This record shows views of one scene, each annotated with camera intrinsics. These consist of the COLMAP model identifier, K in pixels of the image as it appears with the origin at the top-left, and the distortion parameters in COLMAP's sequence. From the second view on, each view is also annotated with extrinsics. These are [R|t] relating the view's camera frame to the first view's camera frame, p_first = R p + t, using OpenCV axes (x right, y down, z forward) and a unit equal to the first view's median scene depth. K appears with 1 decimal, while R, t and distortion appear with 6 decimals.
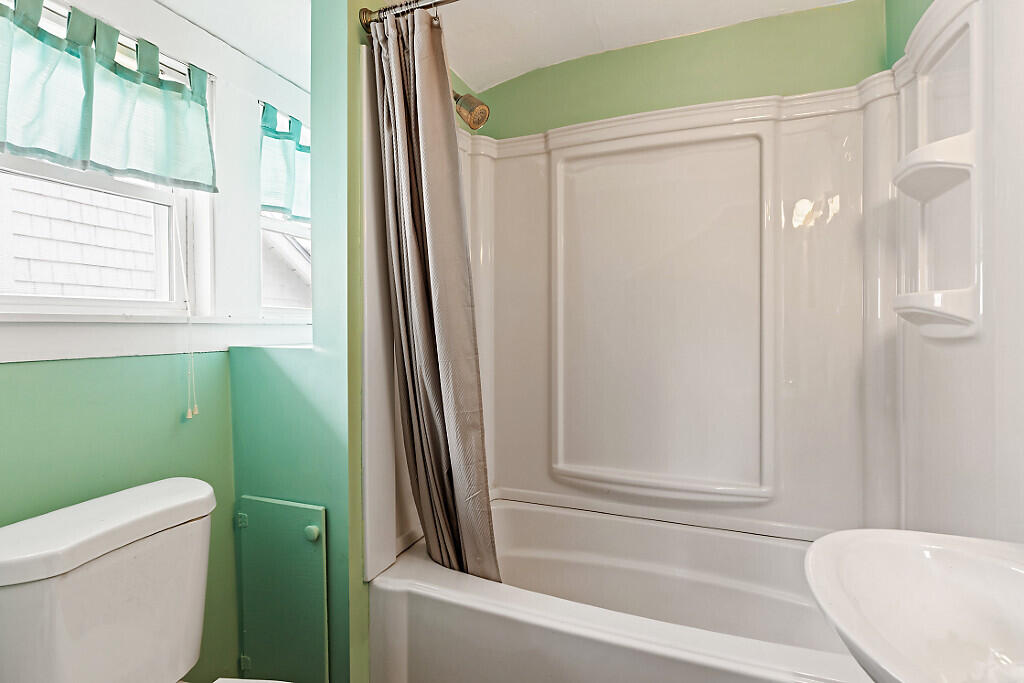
lens RADIAL K [[478.8, 0, 513.6], [0, 478.8, 334.7], [0, 0, 1]] dist [-0.003447, -0.000785]
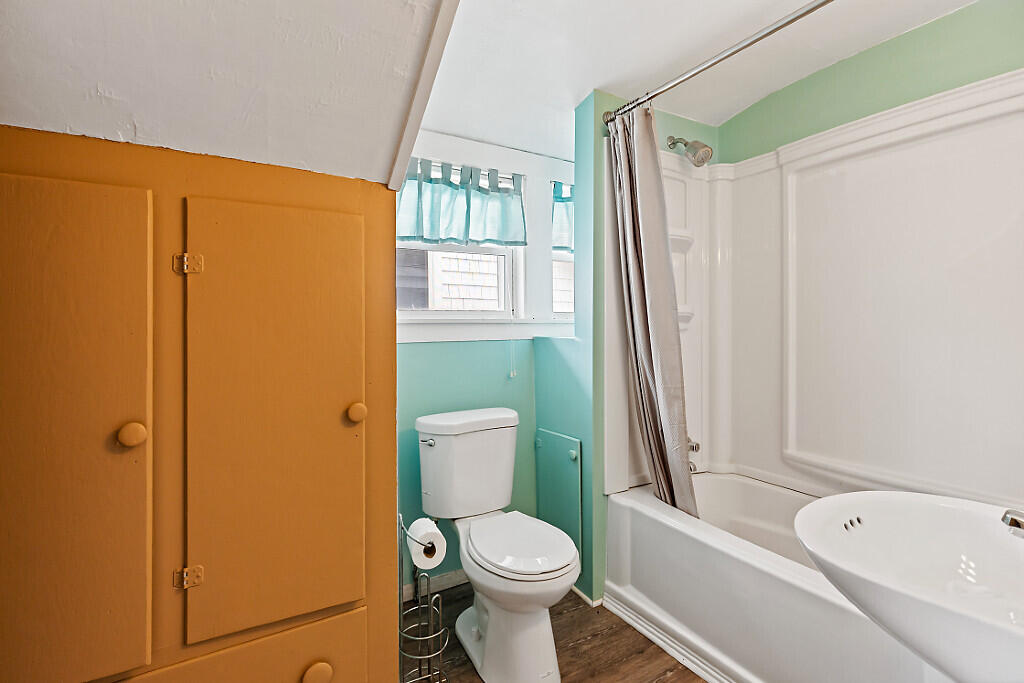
lens RADIAL K [[471.9, 0, 512.0], [0, 471.9, 341.5], [0, 0, 1]] dist [-0.002914, -0.000519]
pose [[0.788127, 0.019800, -0.615195, 0.371003], [-0.007585, 0.999719, 0.022459, 0.004362], [0.615466, -0.013034, 0.788055, -0.349007]]
